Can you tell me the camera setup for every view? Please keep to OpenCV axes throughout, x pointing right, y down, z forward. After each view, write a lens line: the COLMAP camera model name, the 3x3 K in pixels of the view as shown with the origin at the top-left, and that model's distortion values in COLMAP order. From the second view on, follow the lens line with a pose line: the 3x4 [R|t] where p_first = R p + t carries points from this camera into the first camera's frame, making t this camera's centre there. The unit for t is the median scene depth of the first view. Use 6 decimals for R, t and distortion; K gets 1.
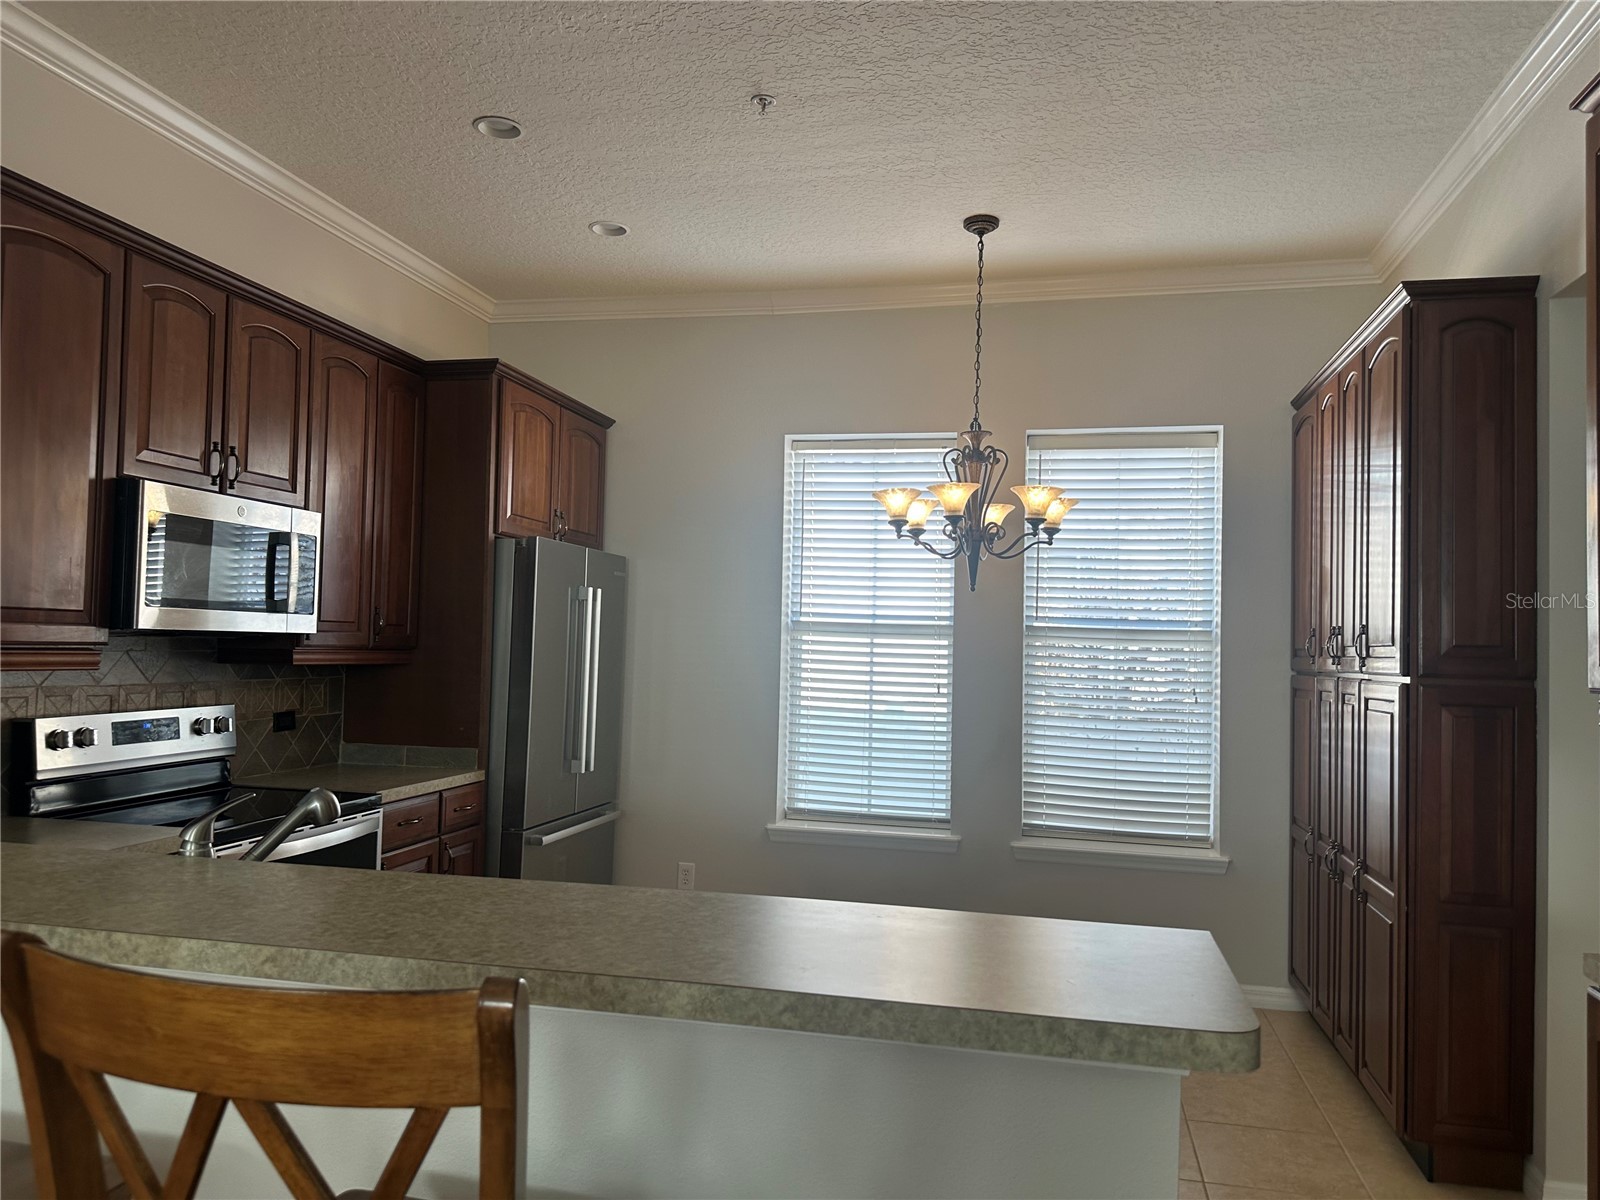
lens RADIAL K [[1122.1, 0, 797.5], [0, 1122.1, 609.8], [0, 0, 1]] dist [0.000486, -0.002665]
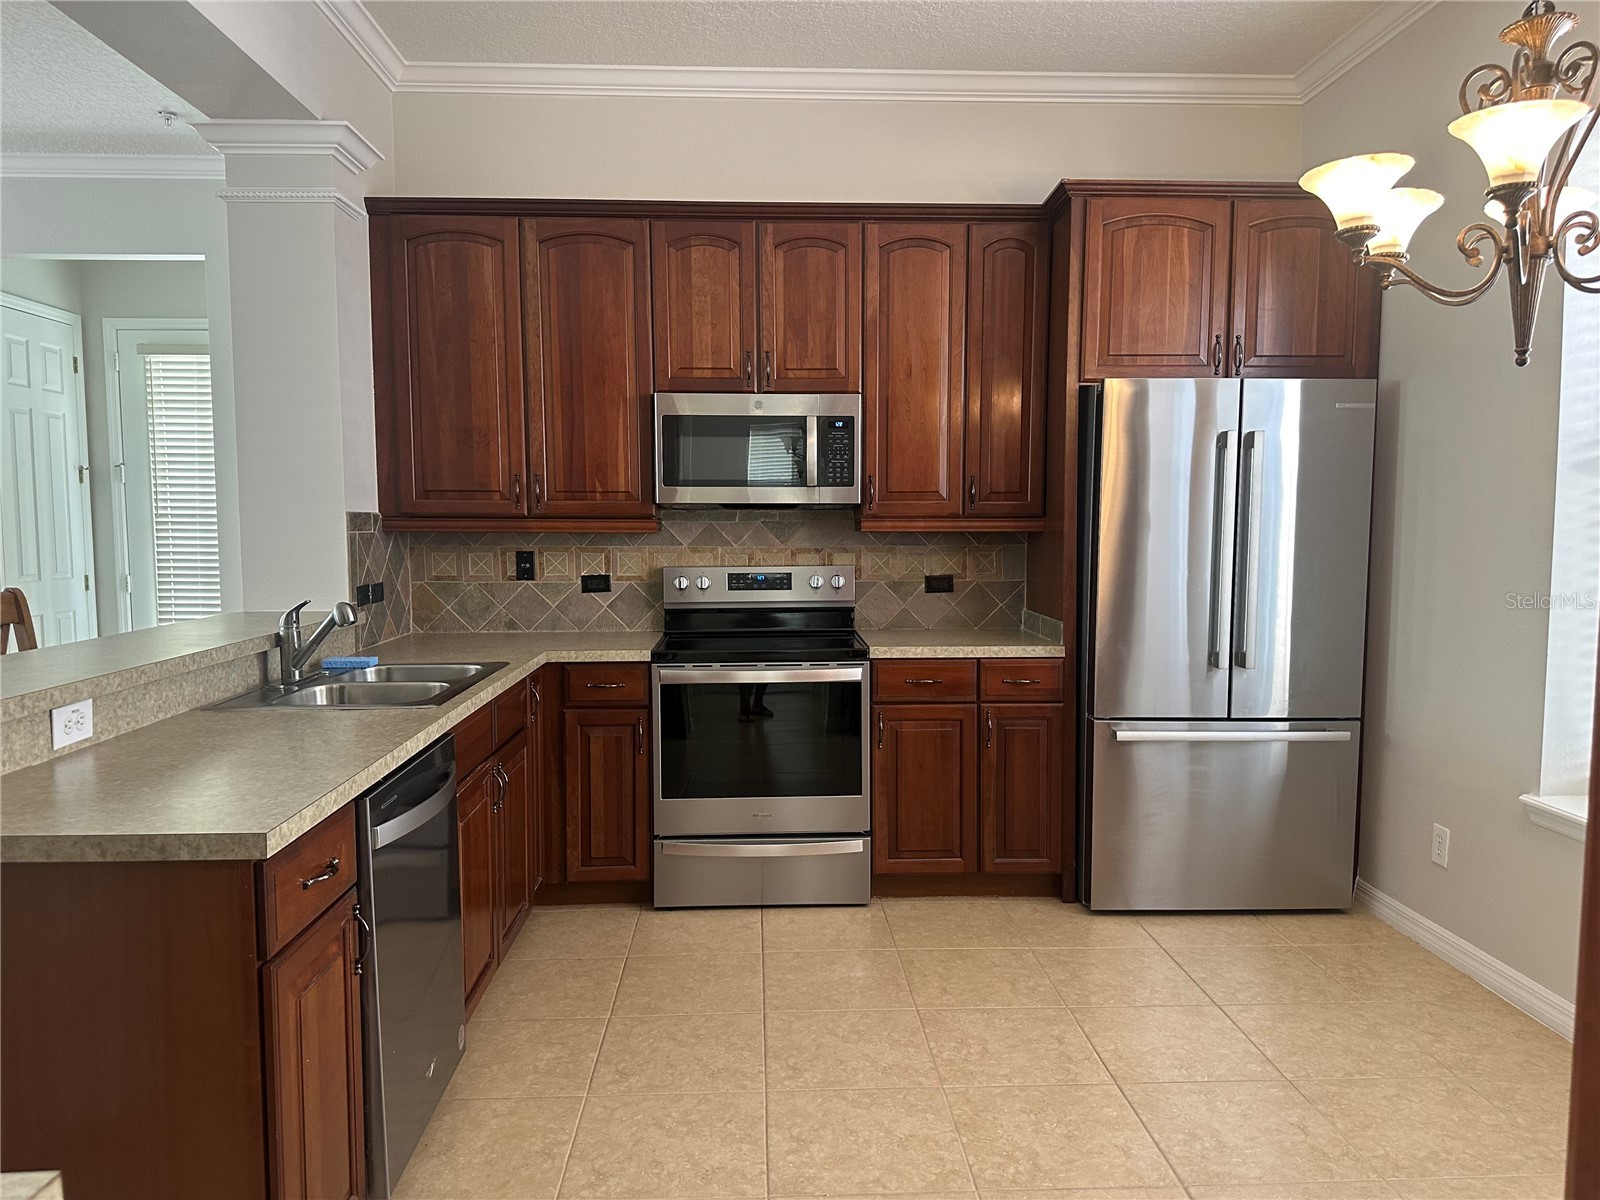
lens RADIAL K [[1122.1, 0, 797.5], [0, 1122.1, 609.8], [0, 0, 1]] dist [0.000486, -0.002665]
pose [[0.241176, 0.056749, -0.968821, 0.586072], [0.040421, 0.996835, 0.068452, 0.043715], [0.969639, -0.055670, 0.238119, 0.605322]]
